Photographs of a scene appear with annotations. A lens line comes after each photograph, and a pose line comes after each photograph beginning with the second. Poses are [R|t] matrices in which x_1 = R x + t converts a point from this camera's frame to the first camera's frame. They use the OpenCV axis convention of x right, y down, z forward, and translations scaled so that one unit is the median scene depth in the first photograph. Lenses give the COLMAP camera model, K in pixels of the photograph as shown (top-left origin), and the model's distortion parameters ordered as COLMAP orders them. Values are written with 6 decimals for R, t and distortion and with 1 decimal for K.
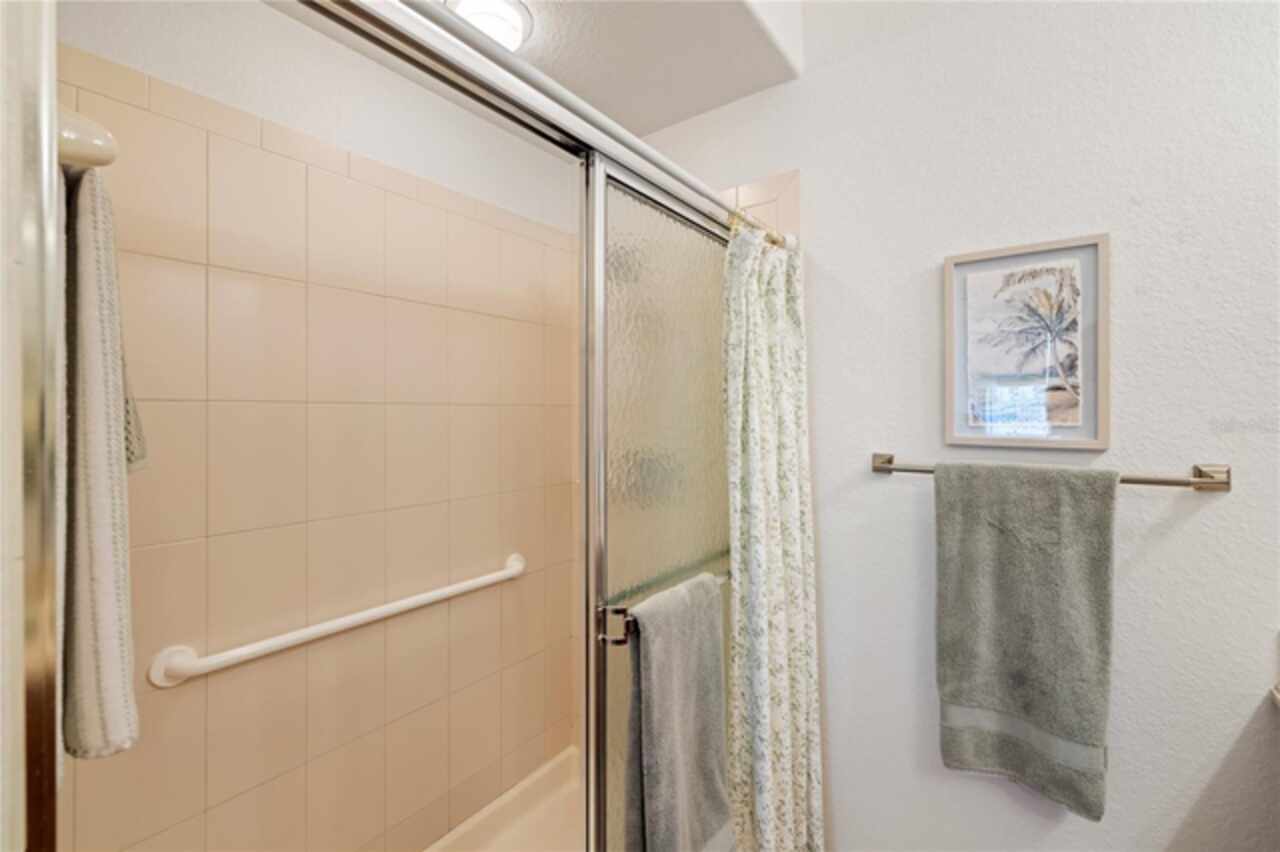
lens RADIAL K [[540.4, 0, 639.3], [0, 540.4, 414.9], [0, 0, 1]] dist [0.000133, 0.000401]
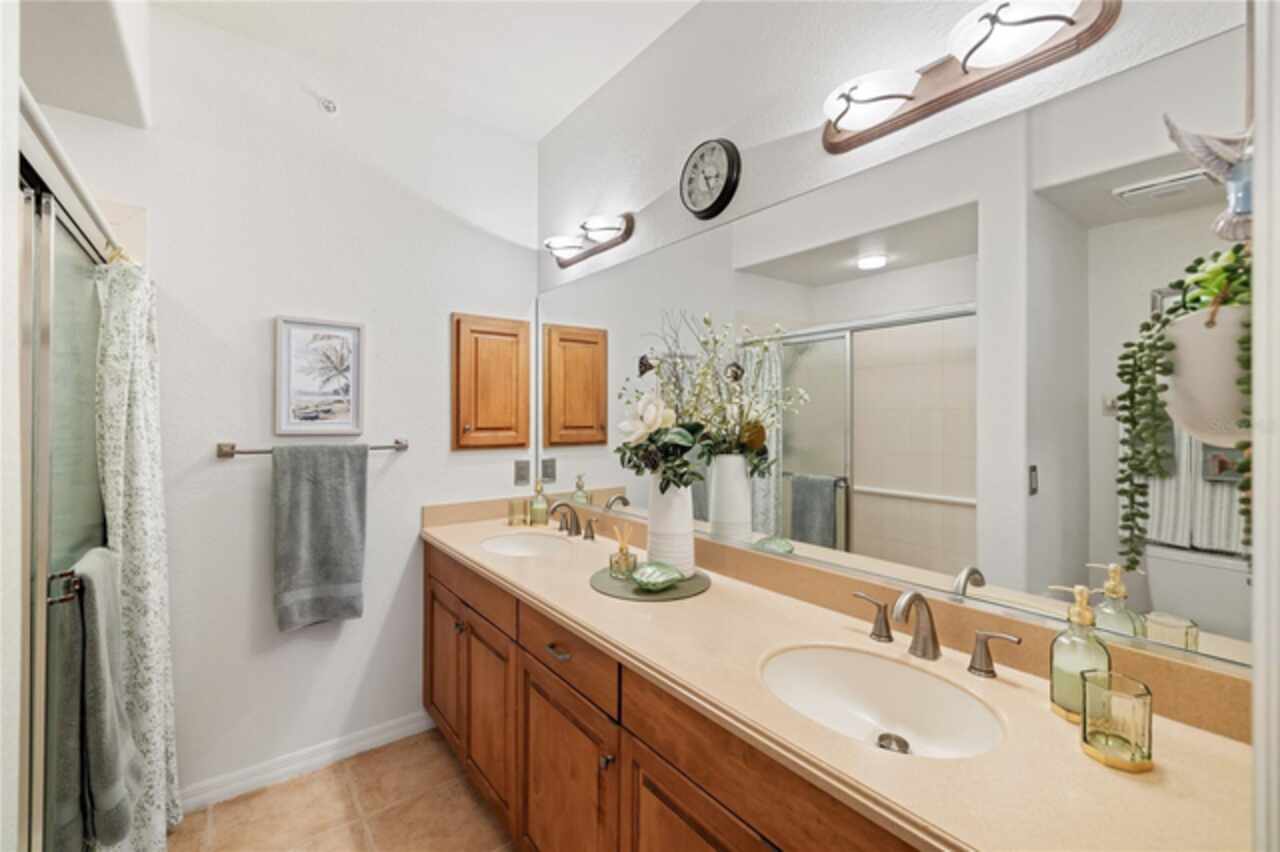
lens RADIAL K [[540.4, 0, 639.3], [0, 540.4, 414.9], [0, 0, 1]] dist [0.000133, 0.000401]
pose [[0.277618, 0.005749, 0.960674, -0.709183], [-0.006244, 0.999972, -0.004179, -0.002188], [-0.960671, -0.004838, 0.277646, -0.488161]]
